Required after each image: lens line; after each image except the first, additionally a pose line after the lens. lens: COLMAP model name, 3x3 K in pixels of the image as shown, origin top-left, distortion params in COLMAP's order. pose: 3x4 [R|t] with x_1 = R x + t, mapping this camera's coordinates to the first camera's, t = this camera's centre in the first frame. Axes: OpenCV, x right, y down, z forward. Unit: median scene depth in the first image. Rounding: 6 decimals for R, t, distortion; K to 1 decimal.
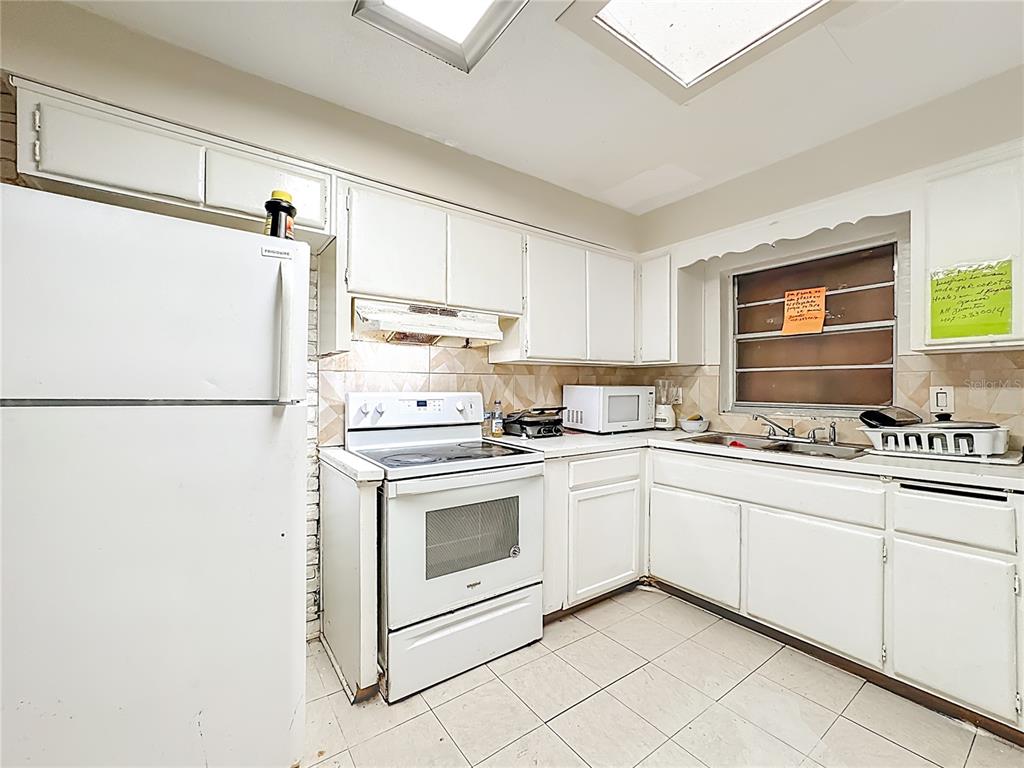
lens RADIAL K [[431.1, 0, 513.5], [0, 431.1, 387.5], [0, 0, 1]] dist [-0.017860, 0.012784]
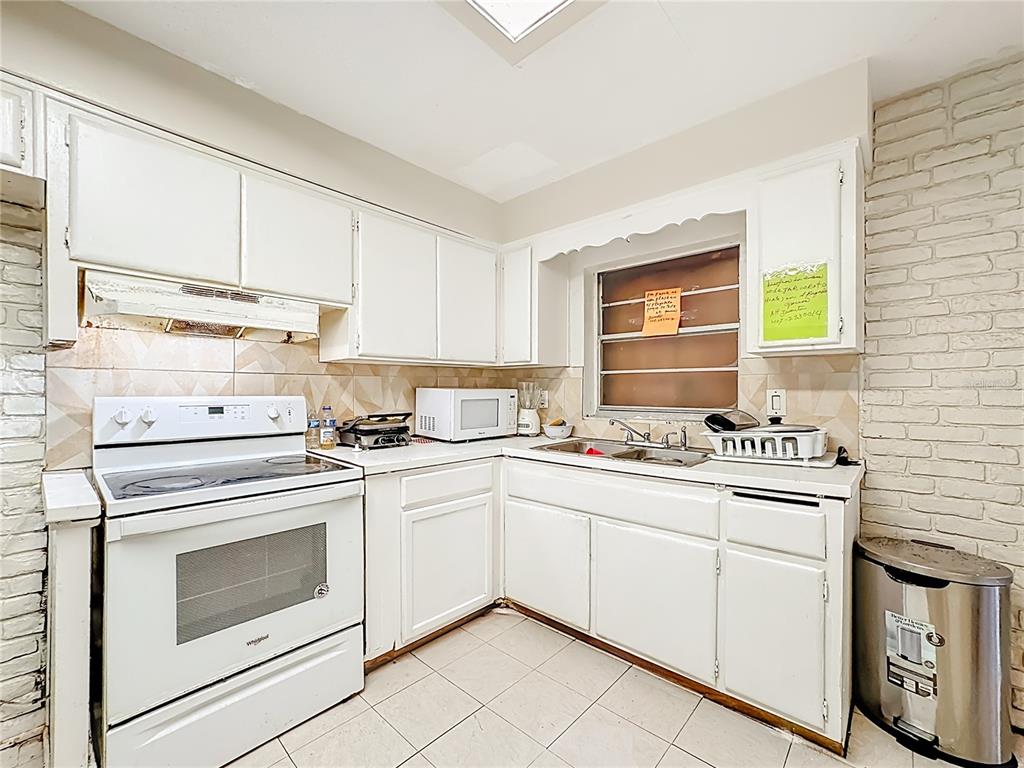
lens RADIAL K [[431.1, 0, 512.3], [0, 431.1, 391.6], [0, 0, 1]] dist [-0.017860, 0.012784]
pose [[0.981942, -0.000435, 0.189184, 0.195326], [0.000001, 0.999997, 0.002295, 0.000455], [-0.189185, -0.002253, 0.981939, 0.126424]]
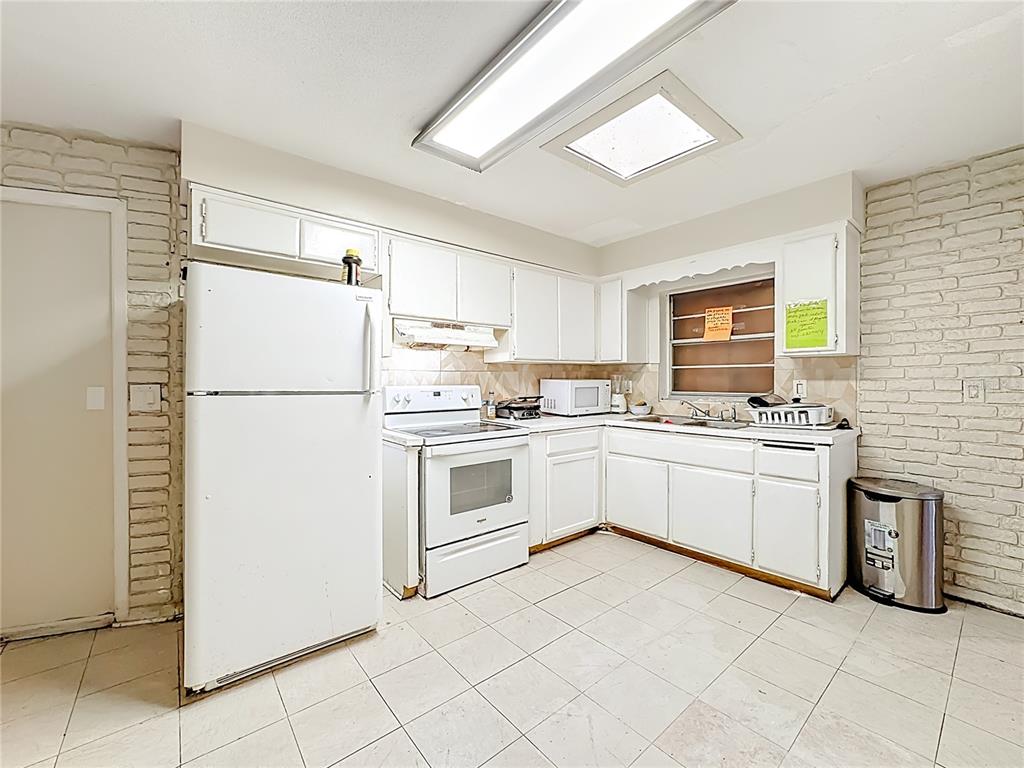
lens RADIAL K [[431.1, 0, 509.9], [0, 431.1, 381.8], [0, 0, 1]] dist [-0.017860, 0.012784]
pose [[0.998131, -0.004760, 0.060926, -0.074724], [0.004468, 0.999978, 0.004927, -0.006955], [-0.060948, -0.004645, 0.998130, -0.383528]]
